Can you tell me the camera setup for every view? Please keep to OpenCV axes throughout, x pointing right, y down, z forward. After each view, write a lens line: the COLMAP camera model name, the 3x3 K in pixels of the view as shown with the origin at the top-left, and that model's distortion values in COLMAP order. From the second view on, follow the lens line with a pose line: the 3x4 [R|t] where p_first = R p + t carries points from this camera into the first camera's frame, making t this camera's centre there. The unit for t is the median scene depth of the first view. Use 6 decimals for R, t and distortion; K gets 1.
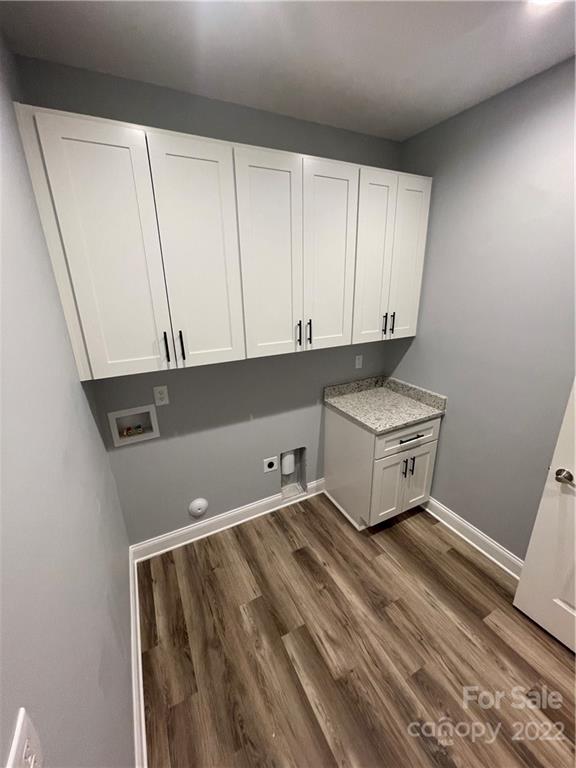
lens RADIAL K [[310.7, 0, 288.2], [0, 310.7, 380.9], [0, 0, 1]] dist [0.001431, 0.000479]
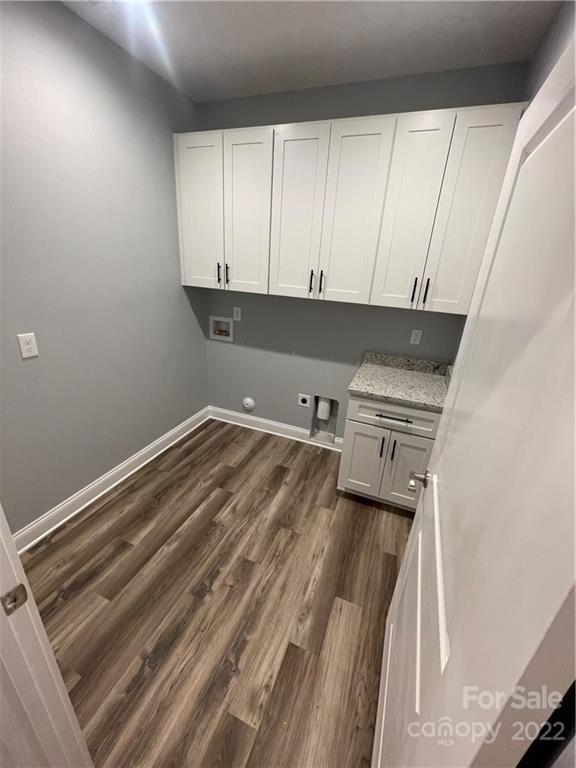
lens RADIAL K [[310.7, 0, 288.2], [0, 310.7, 380.9], [0, 0, 1]] dist [0.001431, 0.000479]
pose [[0.652950, 0.327507, -0.682931, 0.867146], [-0.301578, 0.939539, 0.162228, 0.032886], [0.694771, 0.100031, 0.712241, 0.139888]]
